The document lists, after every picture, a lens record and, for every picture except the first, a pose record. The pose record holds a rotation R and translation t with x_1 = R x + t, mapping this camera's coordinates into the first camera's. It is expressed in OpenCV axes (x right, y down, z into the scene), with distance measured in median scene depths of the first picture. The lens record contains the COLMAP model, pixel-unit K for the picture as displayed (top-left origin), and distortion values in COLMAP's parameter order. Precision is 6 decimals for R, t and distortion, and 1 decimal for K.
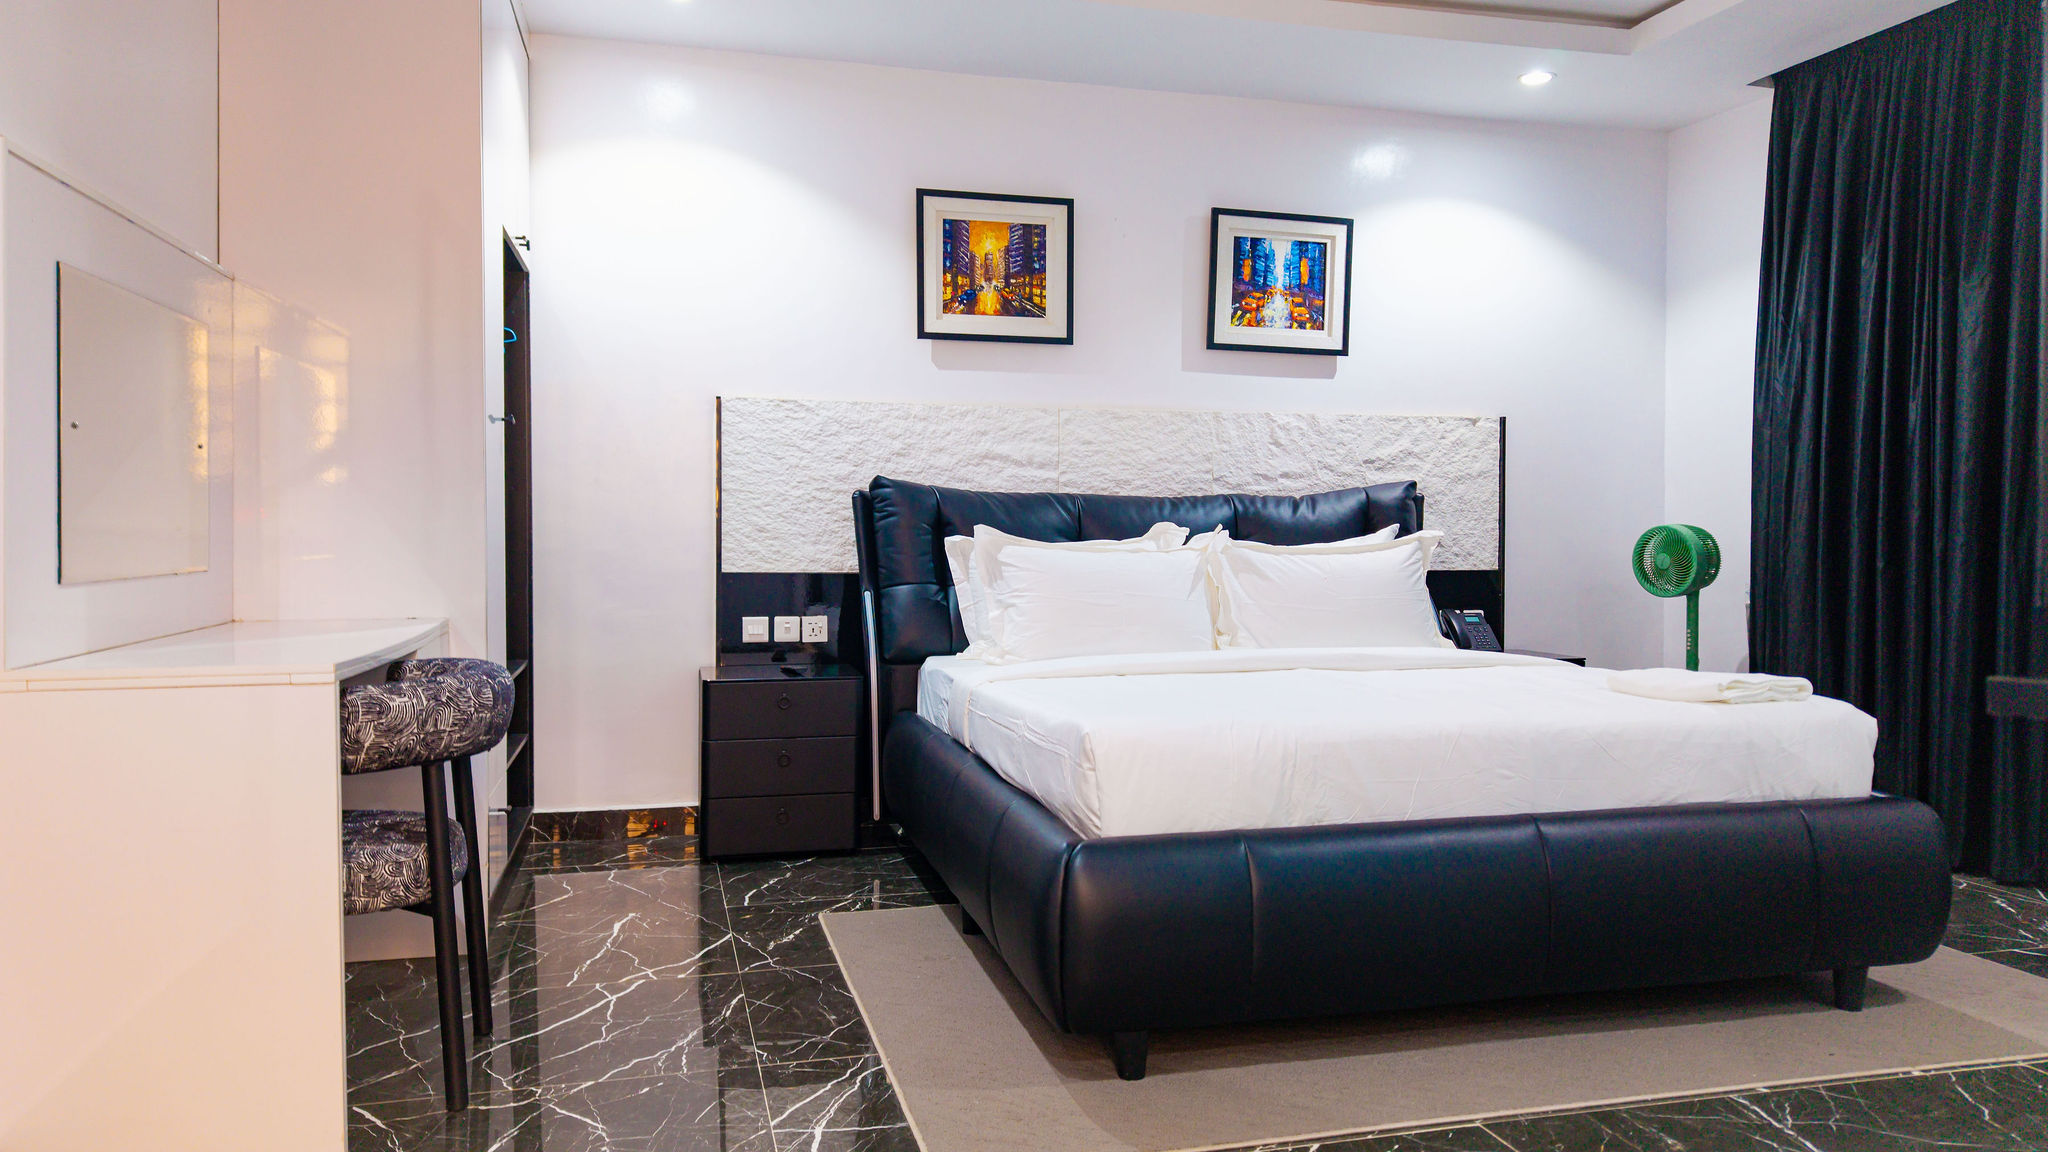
lens RADIAL K [[1356.0, 0, 1010.6], [0, 1356.0, 602.5], [0, 0, 1]] dist [0.135216, -0.183065]
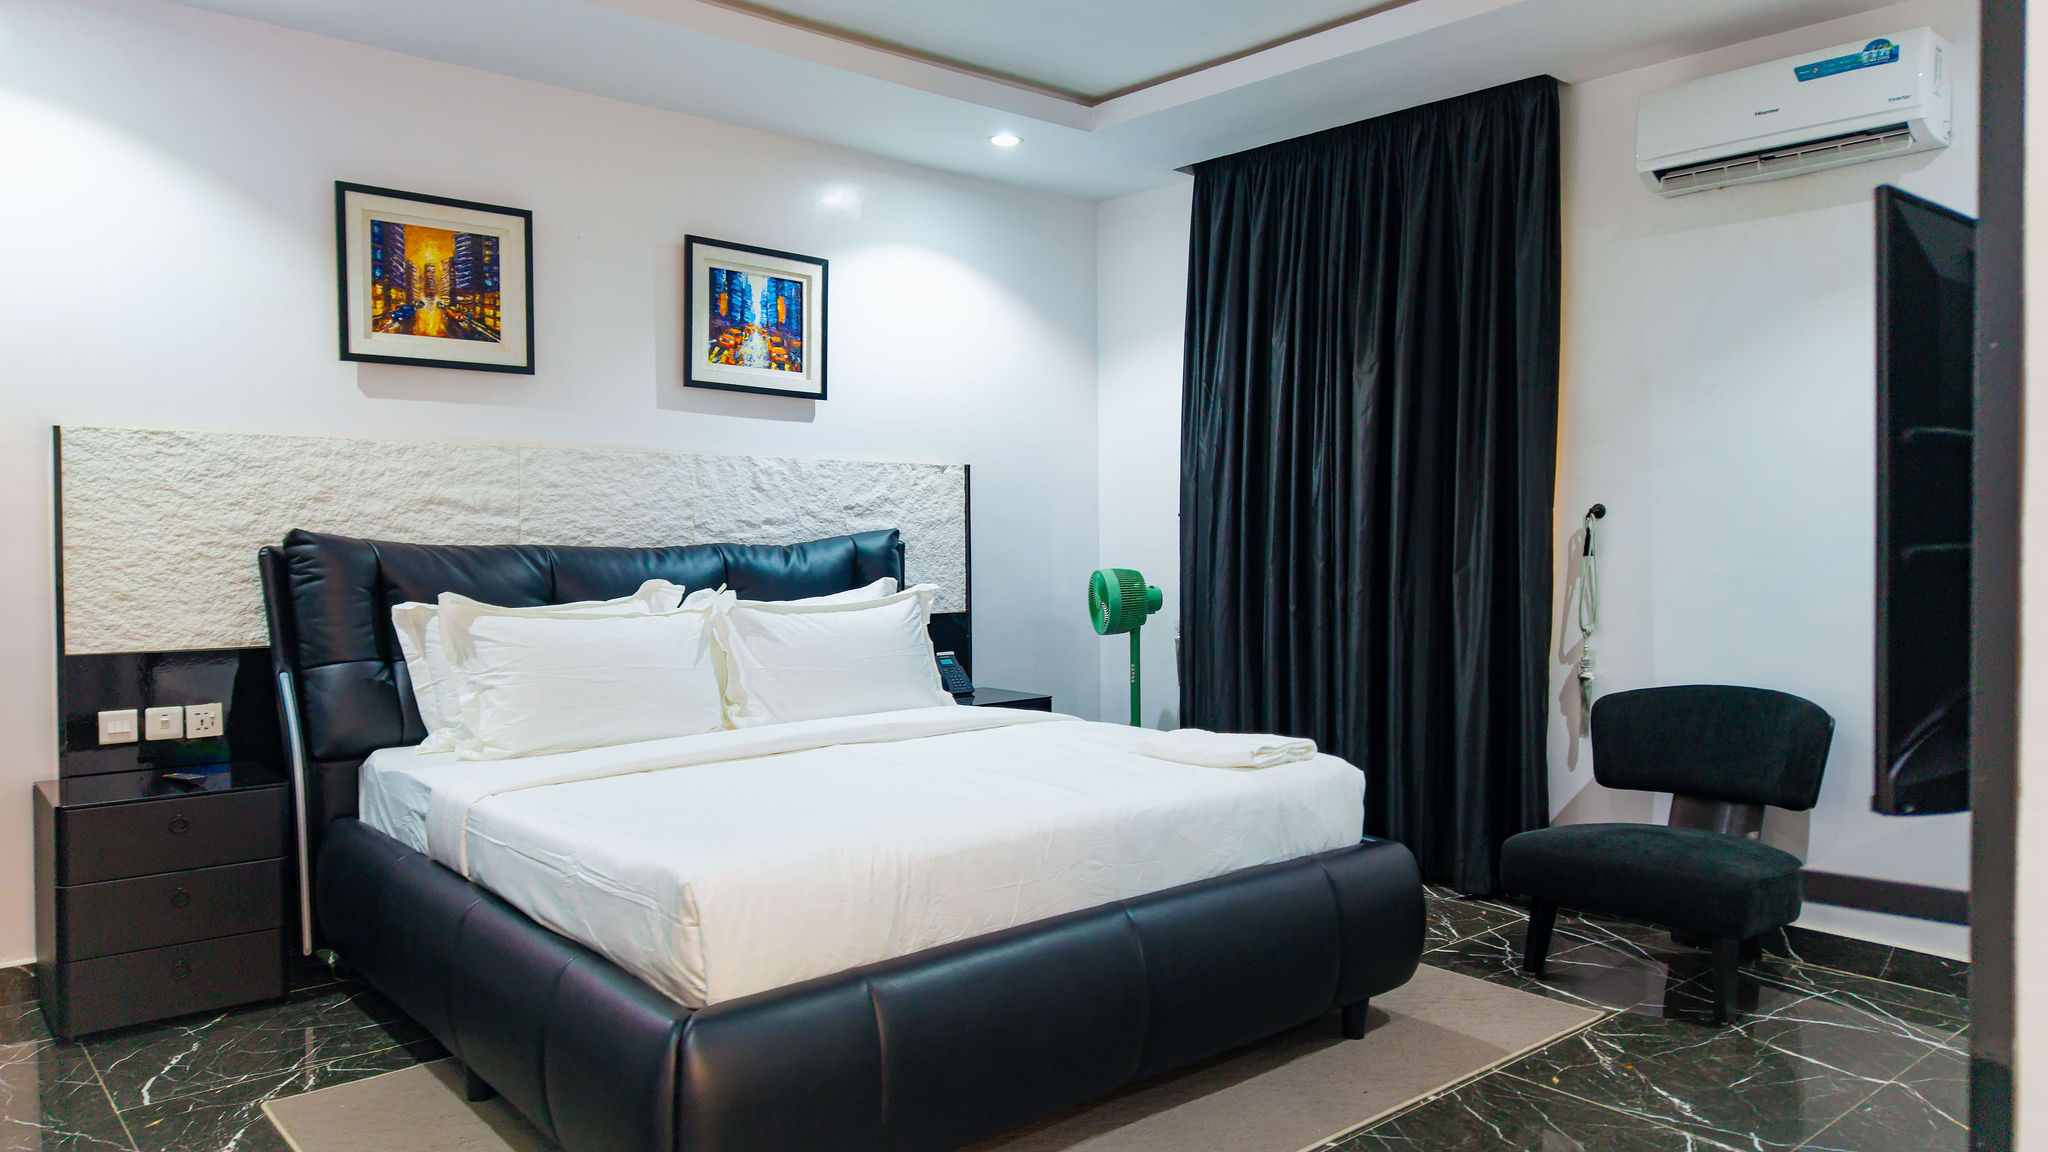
lens RADIAL K [[1344.6, 0, 957.0], [0, 1344.6, 594.0], [0, 0, 1]] dist [0.054406, -0.074598]
pose [[0.903876, -0.028066, 0.426874, -0.084530], [0.027153, 0.999597, 0.008228, -0.048989], [-0.426933, 0.004154, 0.904274, 0.101018]]
